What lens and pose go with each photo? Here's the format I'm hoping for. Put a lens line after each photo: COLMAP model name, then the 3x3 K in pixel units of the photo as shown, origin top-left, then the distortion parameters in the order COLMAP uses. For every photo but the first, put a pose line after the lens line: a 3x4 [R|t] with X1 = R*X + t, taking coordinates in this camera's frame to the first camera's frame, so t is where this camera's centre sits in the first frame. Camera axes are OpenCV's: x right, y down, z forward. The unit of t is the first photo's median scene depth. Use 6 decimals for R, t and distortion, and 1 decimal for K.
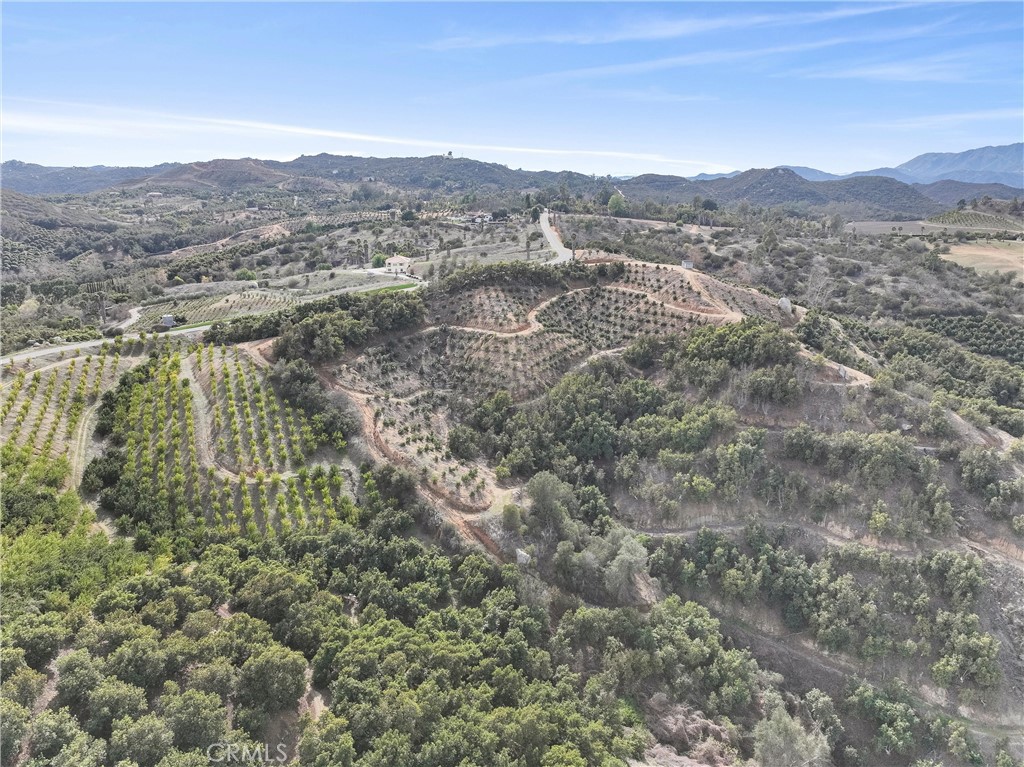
lens RADIAL K [[724.7, 0, 512.1], [0, 724.7, 384.3], [0, 0, 1]] dist [0.000268, 0.013244]
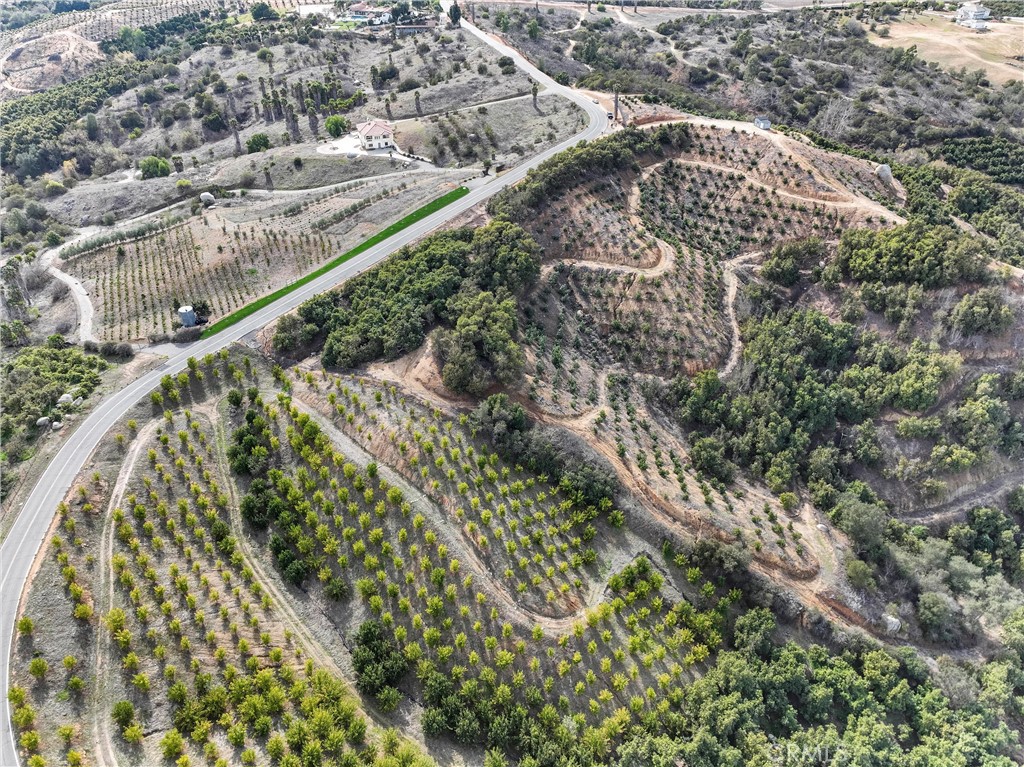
lens RADIAL K [[724.7, 0, 511.7], [0, 724.7, 382.4], [0, 0, 1]] dist [0.000268, 0.013244]
pose [[0.951076, -0.183159, 0.248810, -0.333362], [0.092750, 0.937444, 0.335555, -0.210407], [-0.294705, -0.296061, 0.908568, 0.243759]]
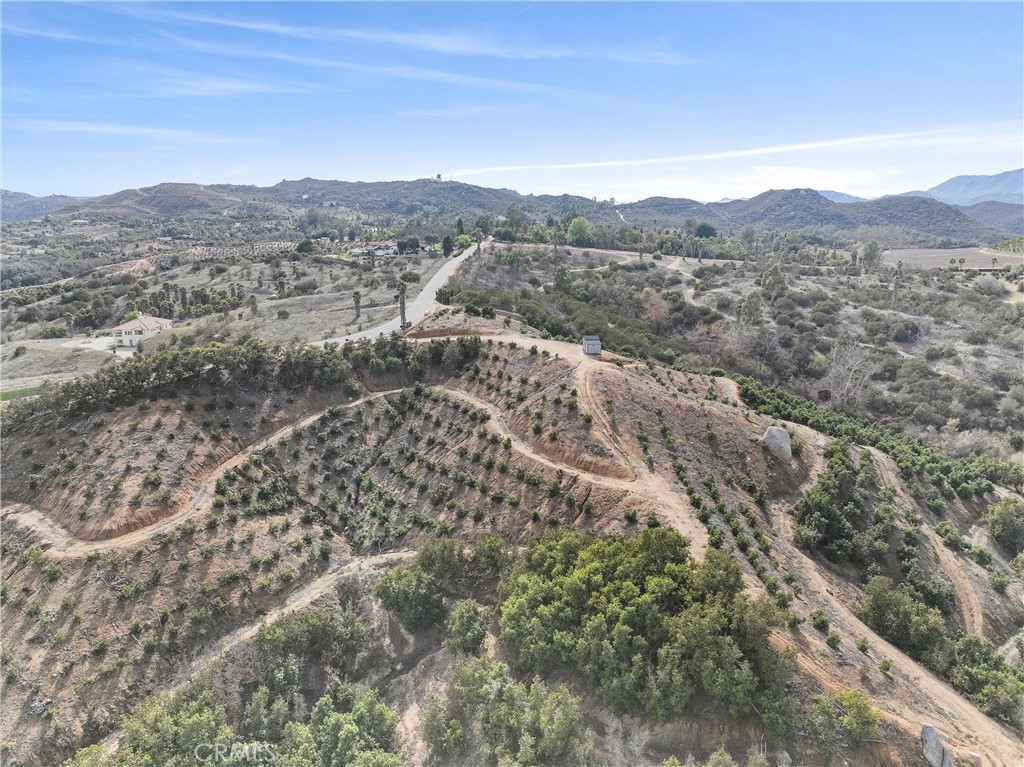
lens RADIAL K [[724.7, 0, 514.2], [0, 724.7, 377.4], [0, 0, 1]] dist [0.000268, 0.013244]
pose [[0.999435, 0.000197, -0.033609, 0.222206], [-0.001671, 0.999036, -0.043856, -0.130165], [0.033568, 0.043888, 0.998472, 0.525512]]
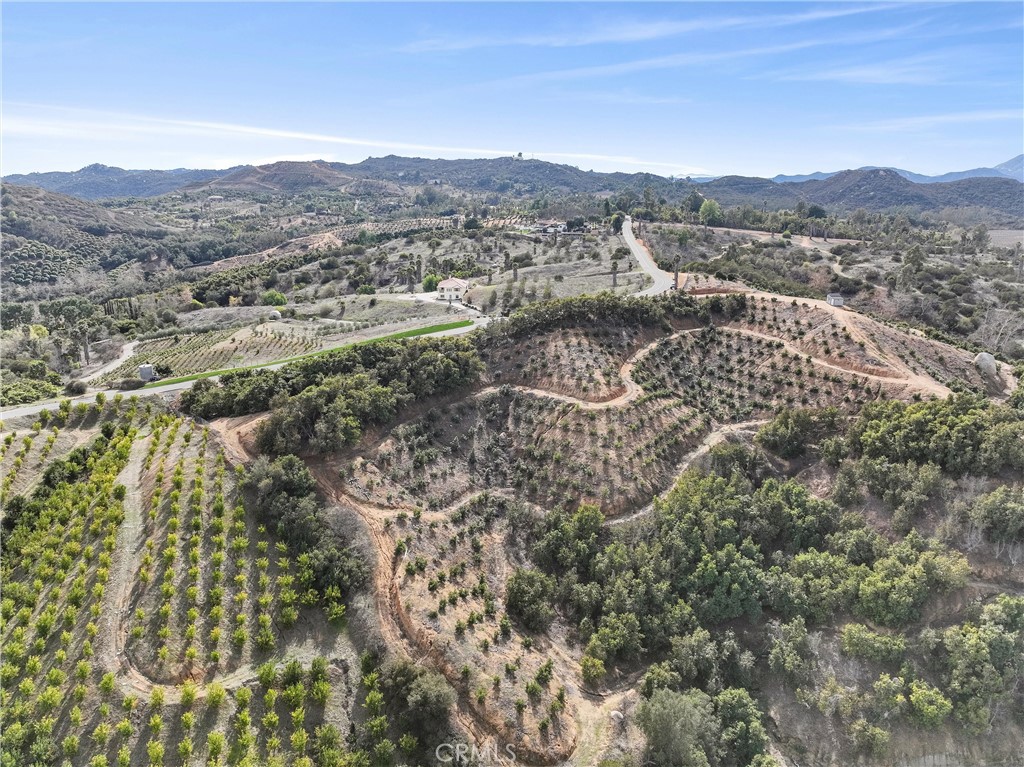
lens RADIAL K [[724.7, 0, 511.4], [0, 724.7, 382.0], [0, 0, 1]] dist [0.000268, 0.013244]
pose [[0.995701, 0.023929, -0.089481, -0.021643], [-0.024370, 0.999696, -0.003840, -0.076684], [0.089362, 0.006005, 0.995981, 0.251679]]
